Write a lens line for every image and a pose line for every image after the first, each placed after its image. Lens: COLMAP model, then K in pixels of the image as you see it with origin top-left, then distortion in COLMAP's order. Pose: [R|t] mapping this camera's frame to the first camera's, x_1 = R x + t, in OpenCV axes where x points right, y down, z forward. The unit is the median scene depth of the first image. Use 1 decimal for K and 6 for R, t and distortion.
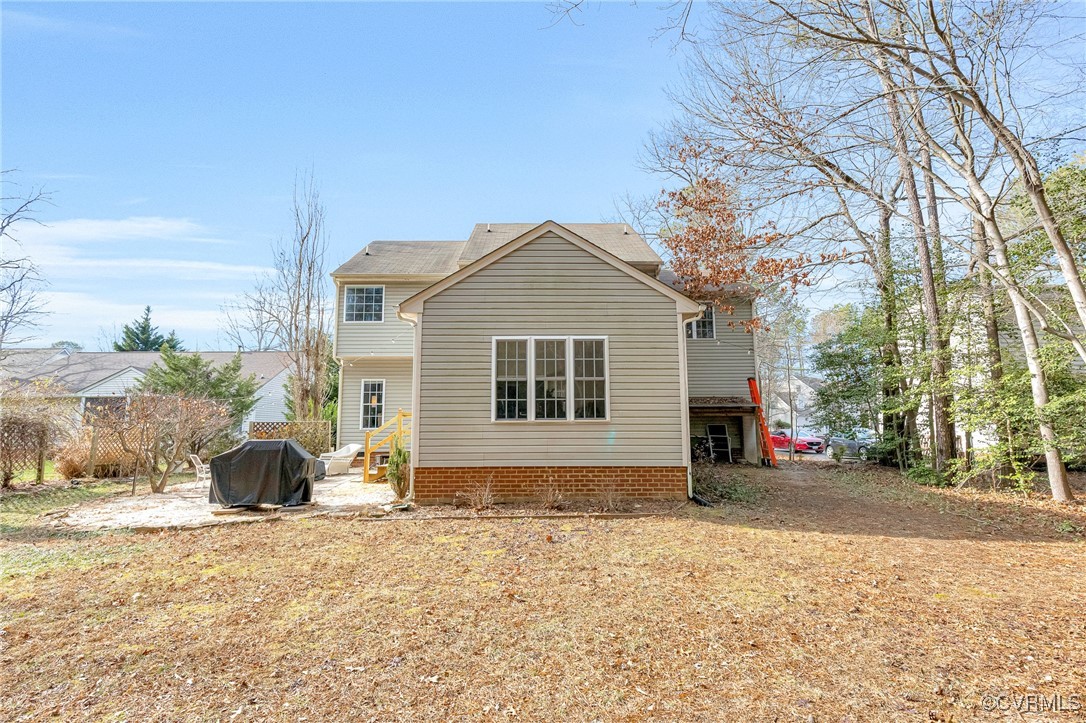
lens RADIAL K [[530.4, 0, 545.8], [0, 530.4, 359.9], [0, 0, 1]] dist [0.005615, 0.000454]
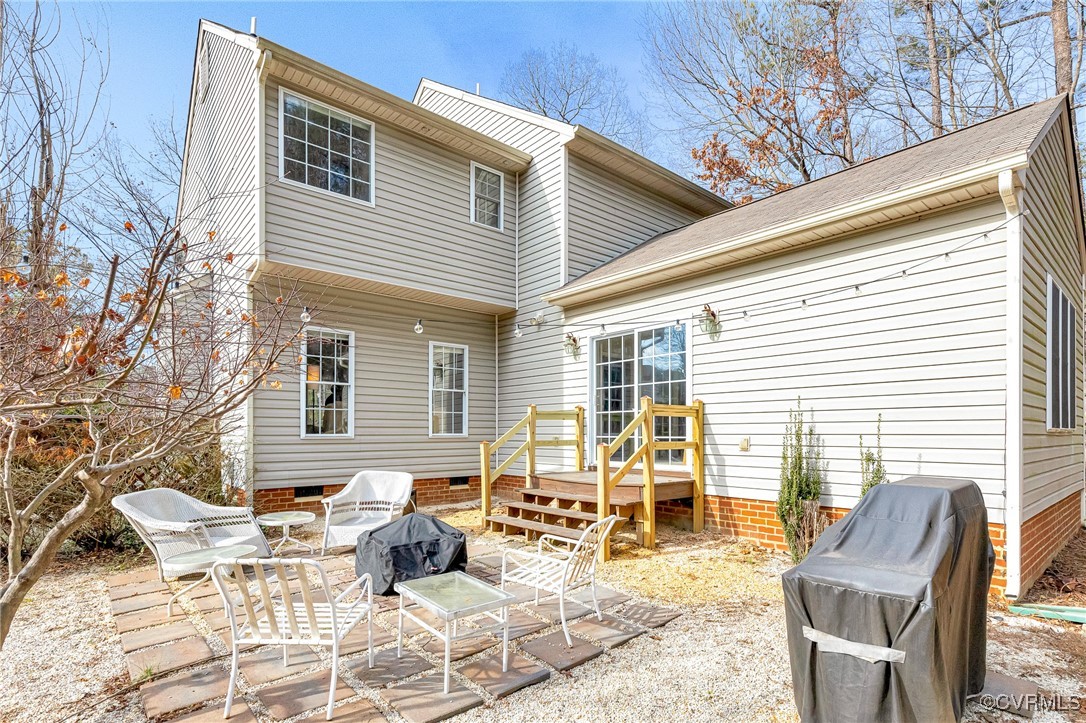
lens RADIAL K [[530.4, 0, 544.3], [0, 530.4, 429.0], [0, 0, 1]] dist [0.005615, 0.000454]
pose [[0.751394, 0.010550, 0.659769, -0.845361], [-0.090536, 0.992064, 0.087246, 0.113435], [-0.653613, -0.125288, 0.746386, 0.909517]]
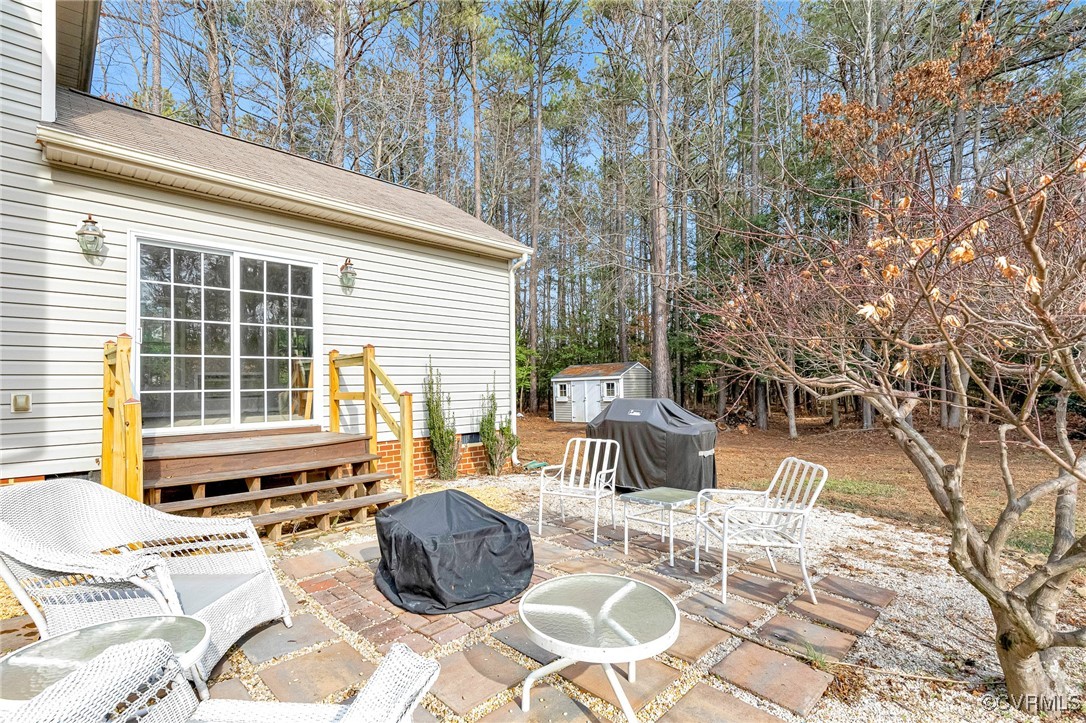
lens RADIAL K [[530.4, 0, 541.1], [0, 530.4, 369.3], [0, 0, 1]] dist [0.005615, 0.000454]
pose [[-0.718731, 0.029335, 0.694669, -0.902281], [-0.076718, 0.989663, -0.121167, 0.201831], [-0.691043, -0.140380, -0.709051, 1.578140]]
